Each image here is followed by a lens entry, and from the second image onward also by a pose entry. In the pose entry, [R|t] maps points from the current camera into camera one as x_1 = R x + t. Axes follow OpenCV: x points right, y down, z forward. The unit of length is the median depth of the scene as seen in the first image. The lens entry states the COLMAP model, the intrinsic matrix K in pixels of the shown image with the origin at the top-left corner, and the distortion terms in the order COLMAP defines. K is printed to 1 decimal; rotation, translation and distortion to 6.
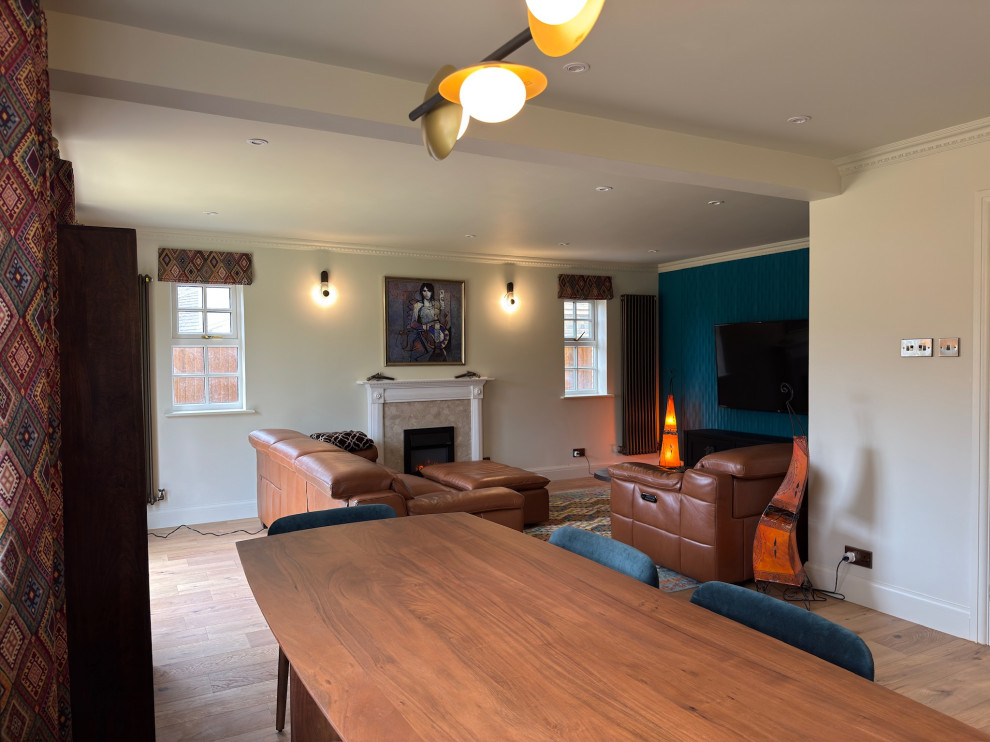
lens RADIAL K [[688.3, 0, 493.0], [0, 688.3, 377.9], [0, 0, 1]] dist [0.099176, -0.112470]
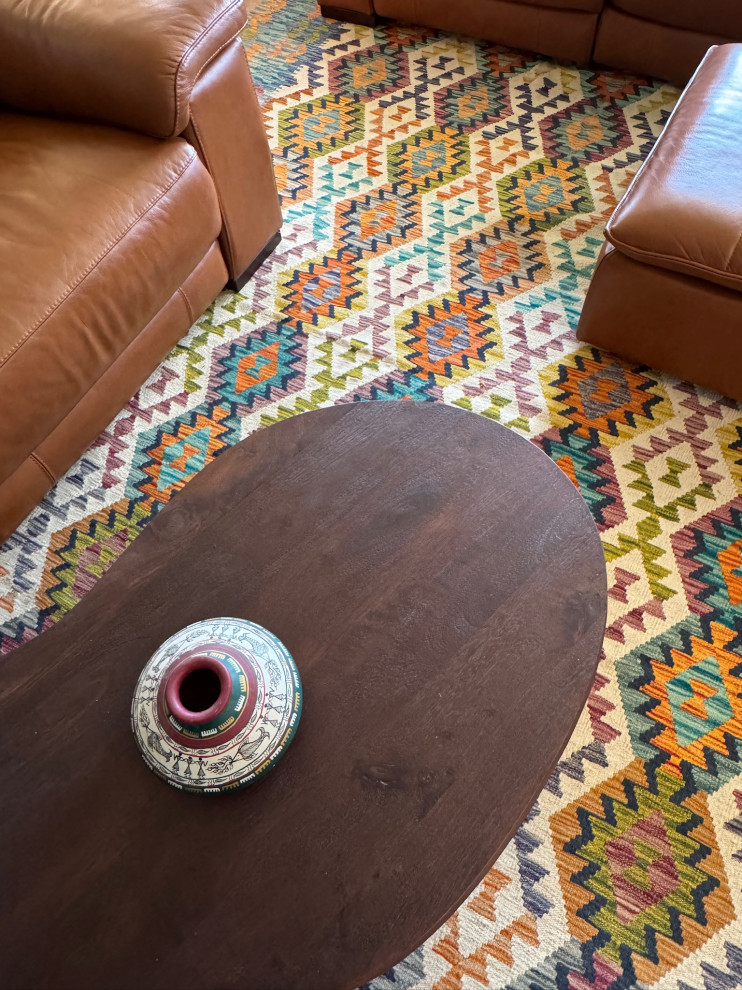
lens RADIAL K [[660.0, 0, 371.0], [0, 660.0, 495.0], [0, 0, 1]] dist [-0.005108, 0.001778]
pose [[-0.838258, 0.507980, -0.198192, 0.189485], [0.051258, 0.435272, 0.898839, -0.015440], [0.542860, 0.743300, -0.390908, 0.867193]]
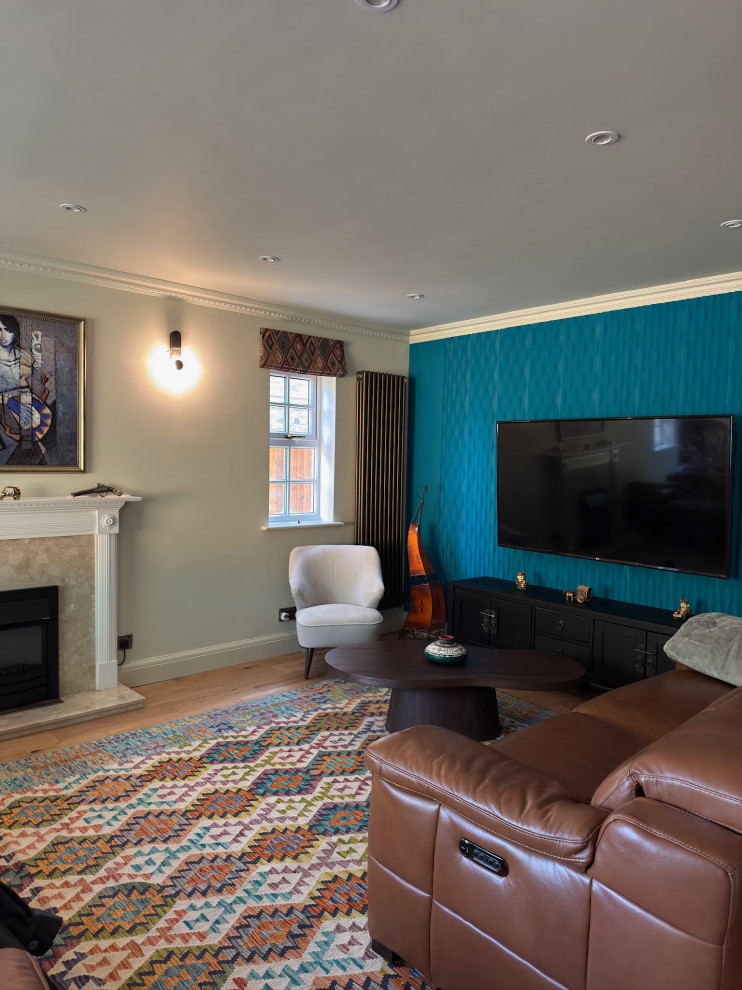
lens RADIAL K [[688.3, 0, 369.8], [0, 688.3, 498.9], [0, 0, 1]] dist [0.099176, -0.112470]
pose [[0.971109, 0.018669, 0.237906, 0.047668], [-0.025677, 0.999322, 0.026389, -0.018280], [-0.237252, -0.031736, 0.970930, 0.399038]]
